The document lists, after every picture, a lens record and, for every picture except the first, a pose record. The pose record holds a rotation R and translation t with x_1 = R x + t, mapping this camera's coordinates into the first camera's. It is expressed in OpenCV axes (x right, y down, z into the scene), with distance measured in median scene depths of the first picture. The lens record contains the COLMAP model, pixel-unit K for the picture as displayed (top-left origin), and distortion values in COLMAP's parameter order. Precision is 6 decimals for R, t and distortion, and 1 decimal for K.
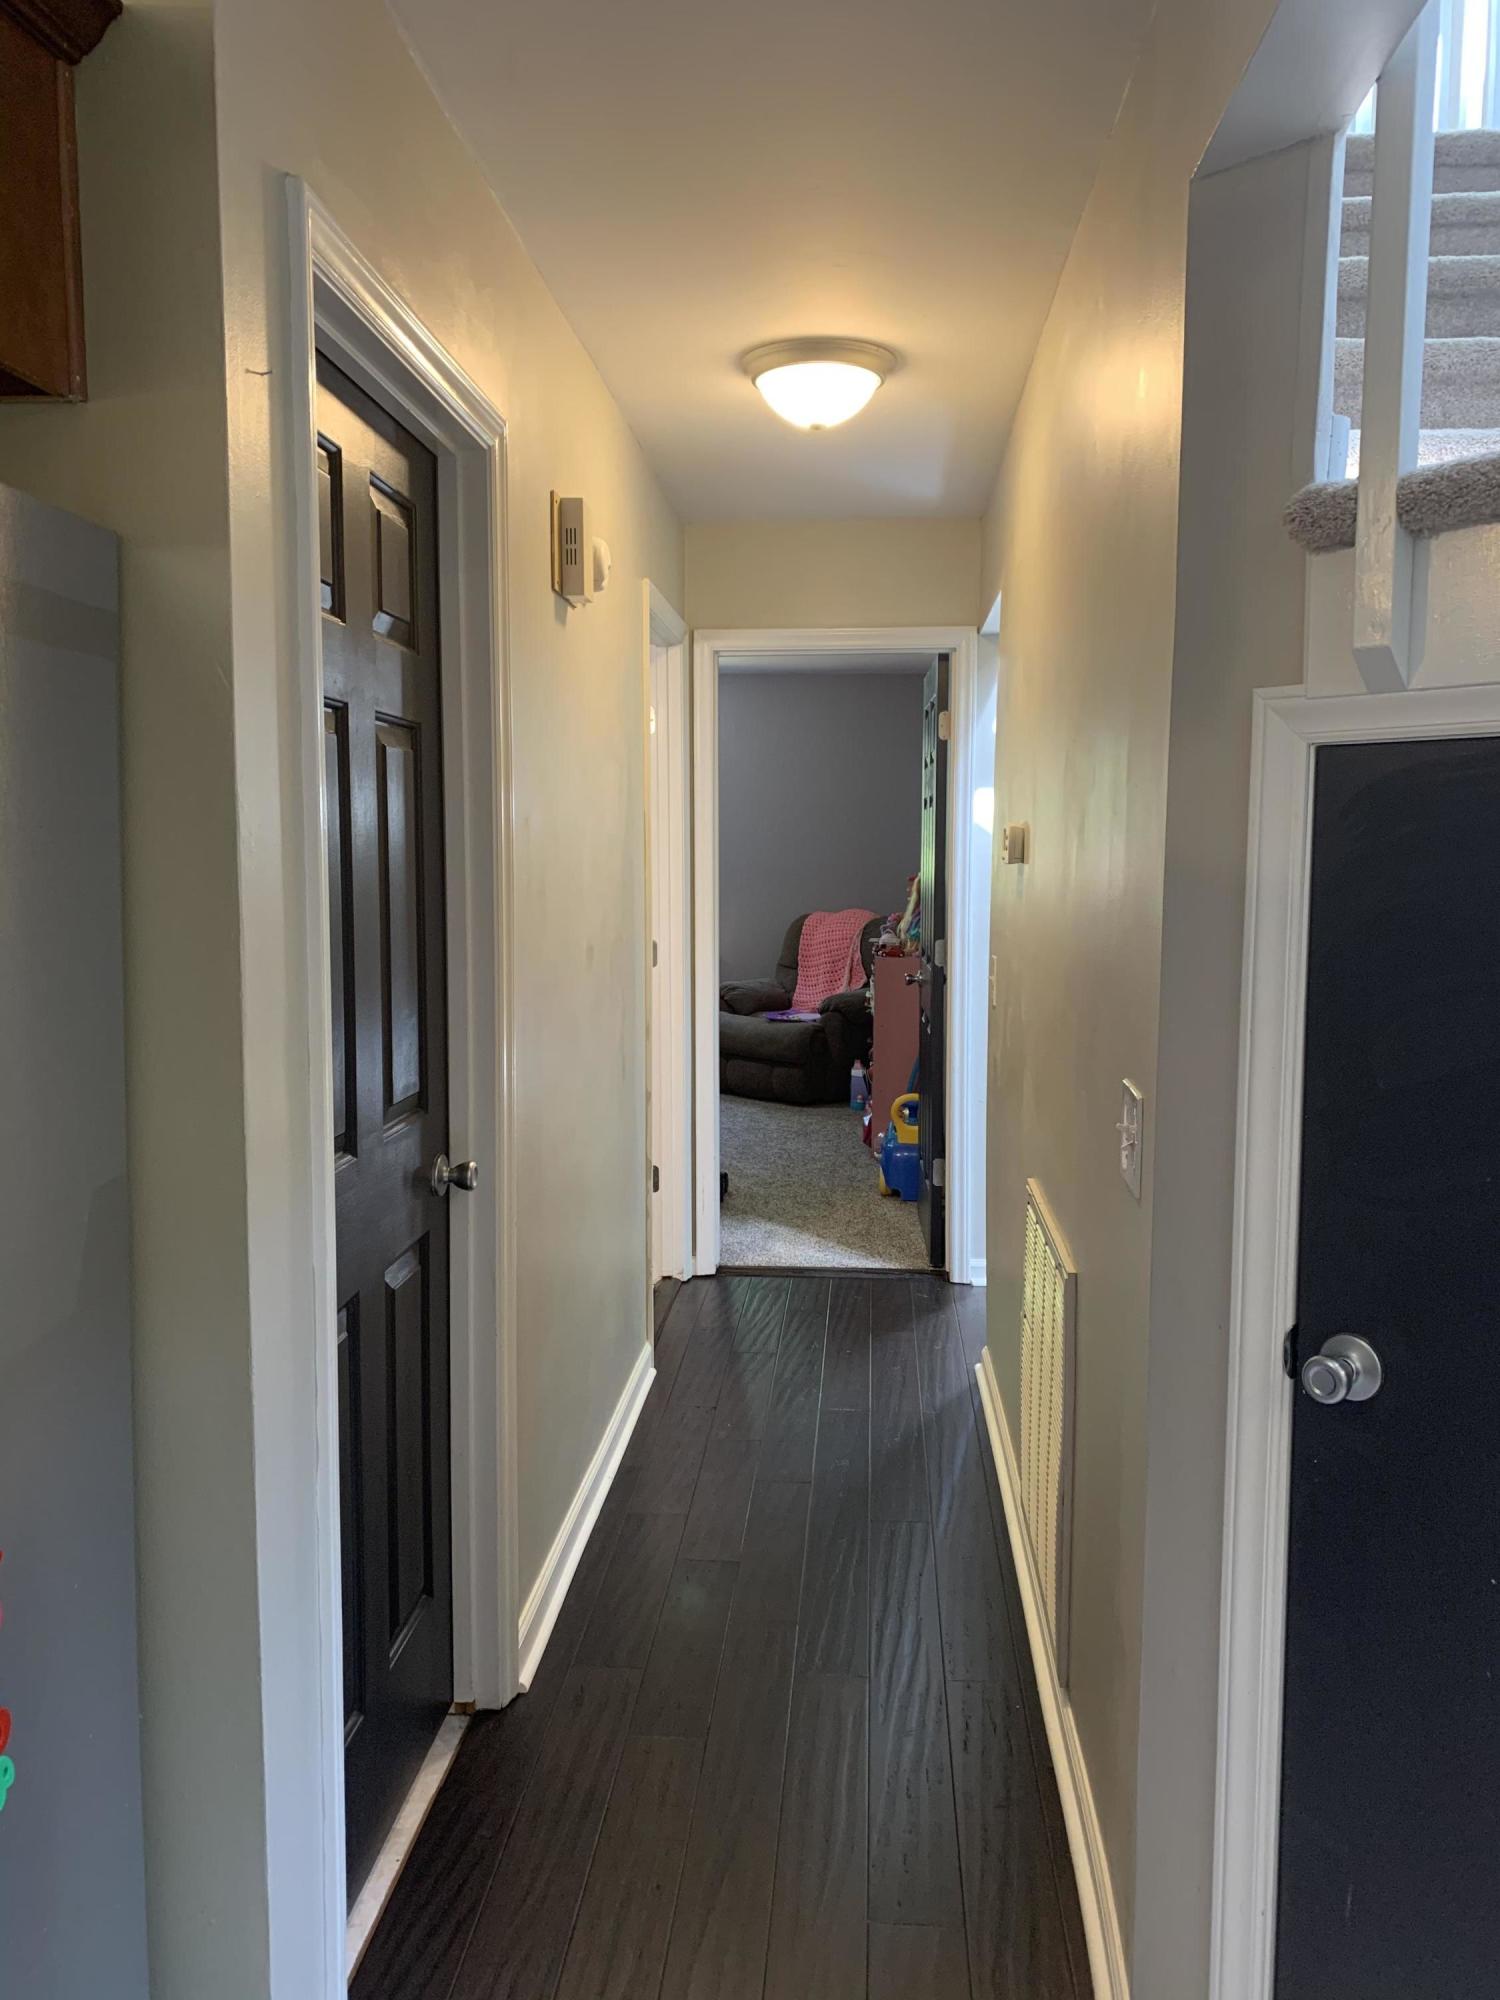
lens RADIAL K [[1526.0, 0, 734.4], [0, 1526.0, 982.9], [0, 0, 1]] dist [0.021309, -0.023384]
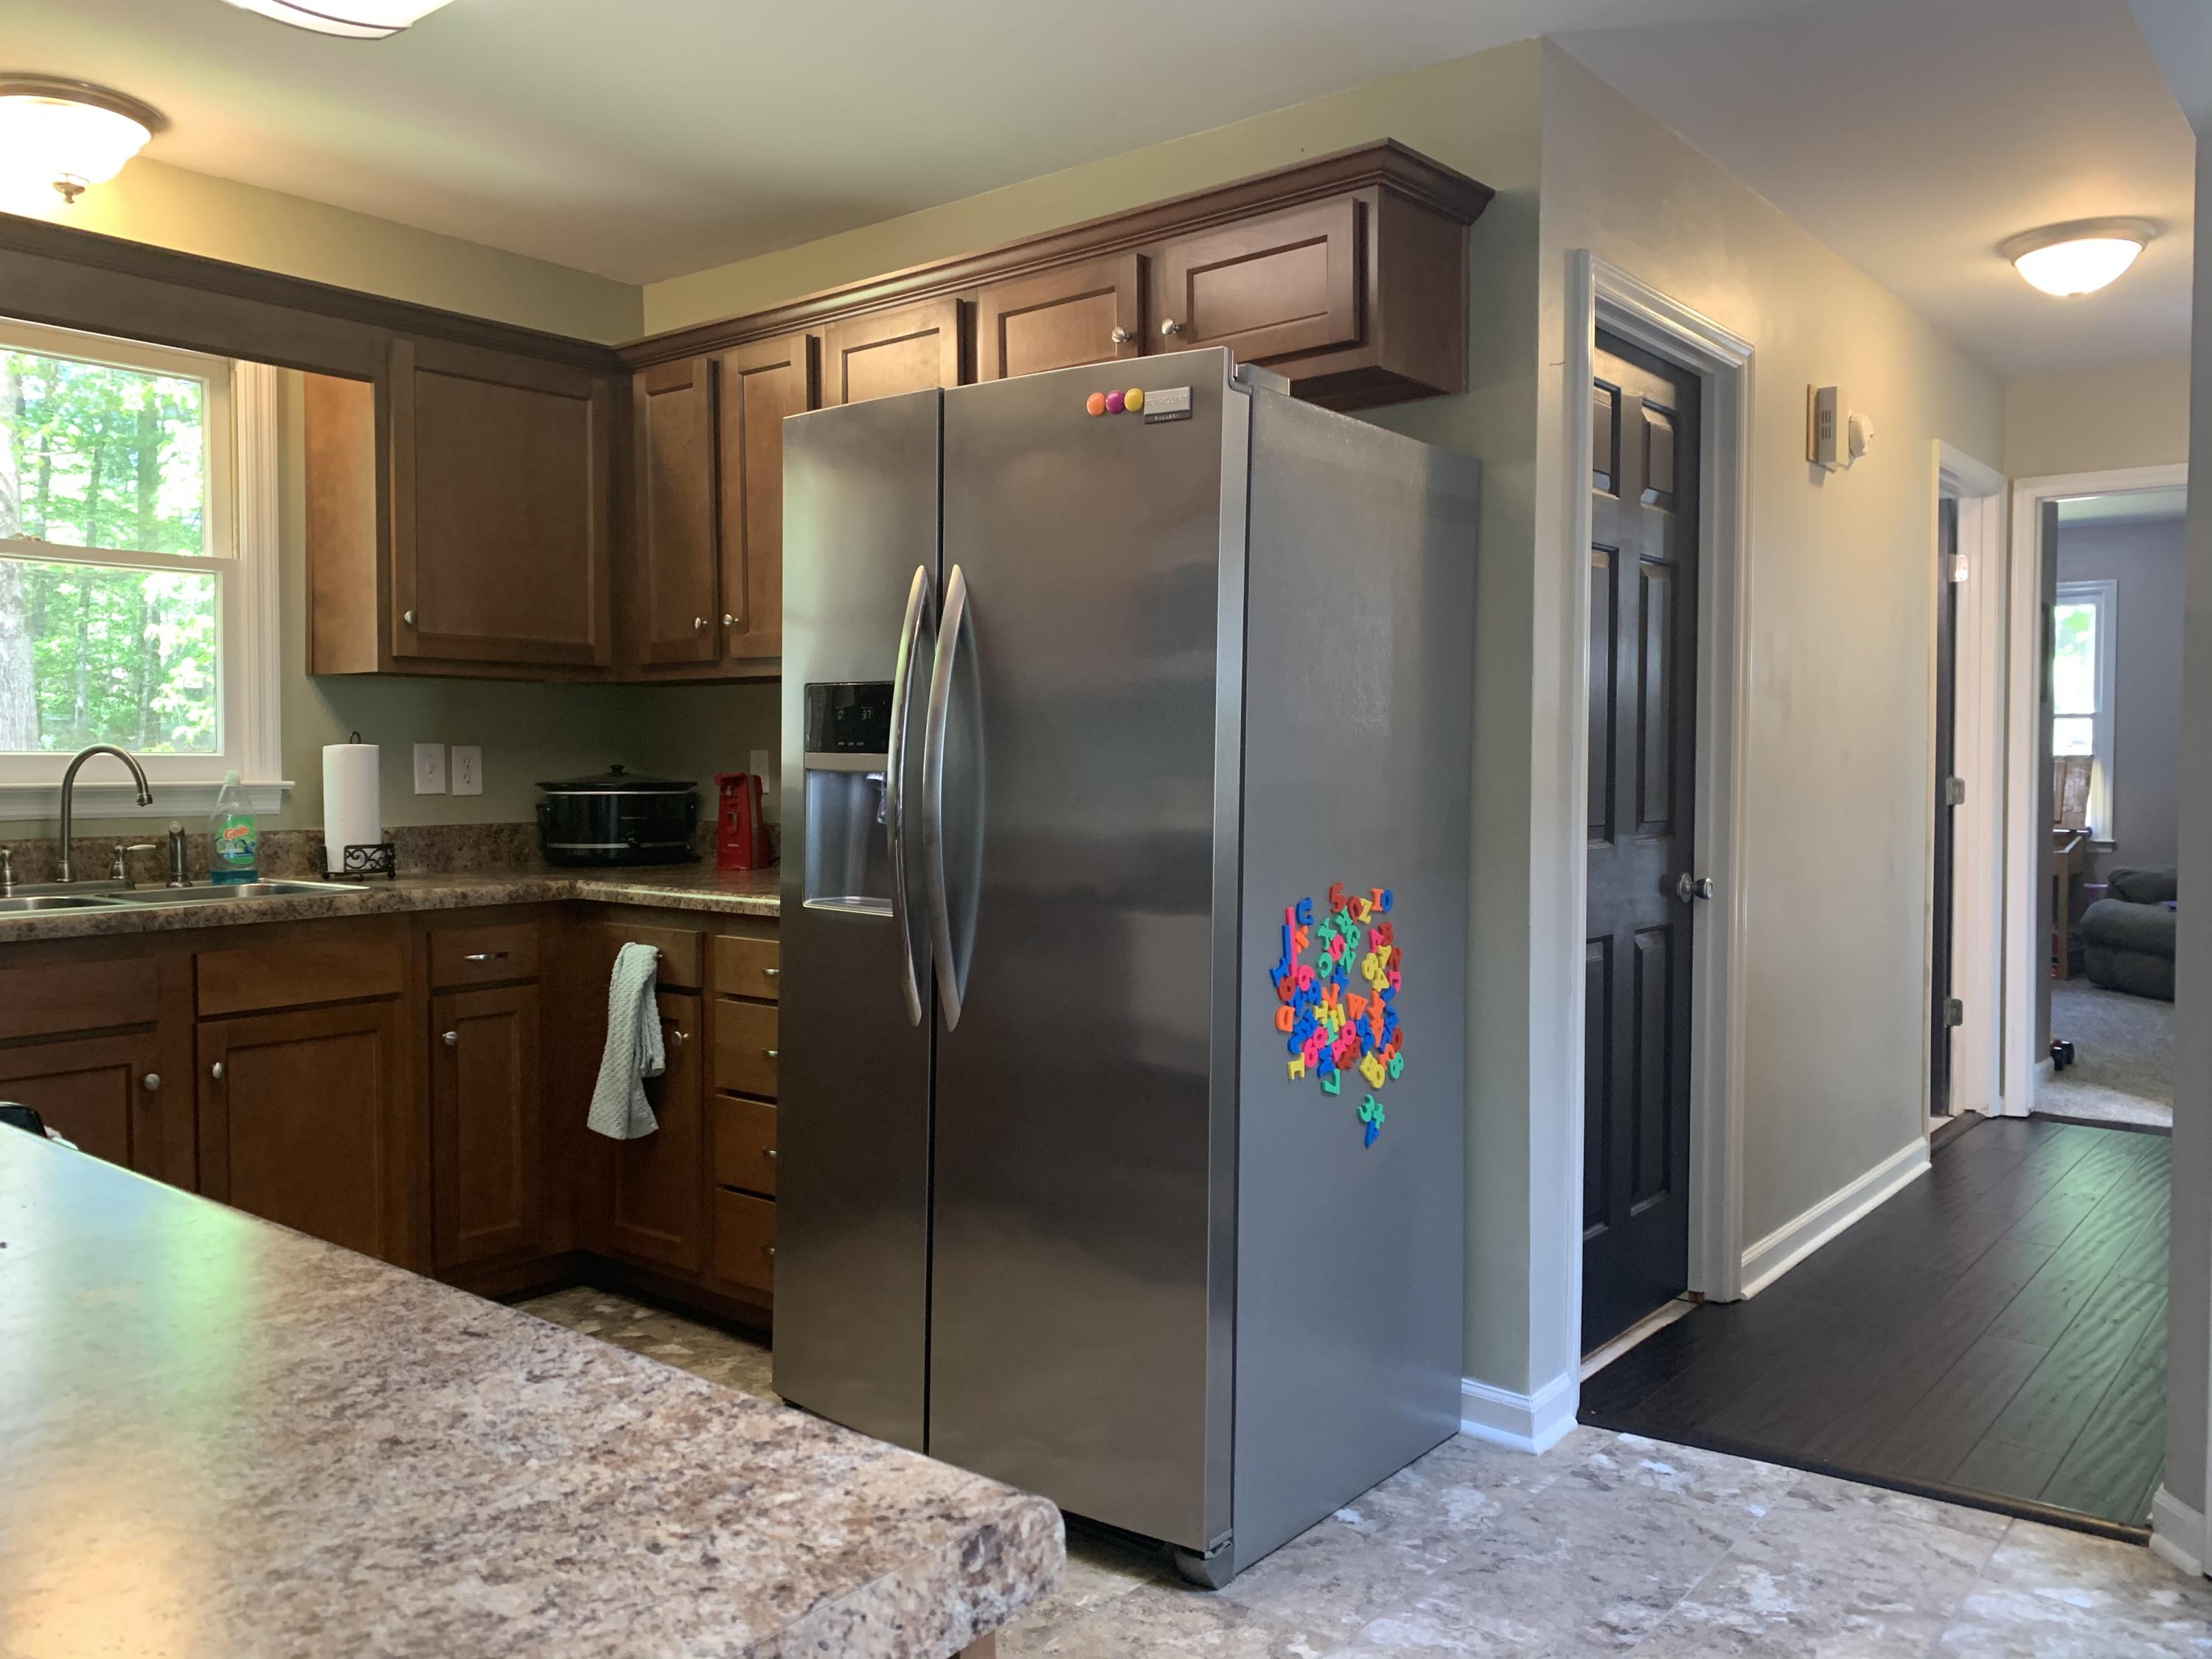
lens RADIAL K [[1687.8, 0, 1117.4], [0, 1687.8, 817.0], [0, 0, 1]] dist [0.021309, -0.023384]
pose [[0.829233, 0.020538, -0.558526, 0.219893], [-0.050969, 0.997939, -0.038977, 0.137738], [0.556575, 0.060788, 0.828571, -0.522739]]
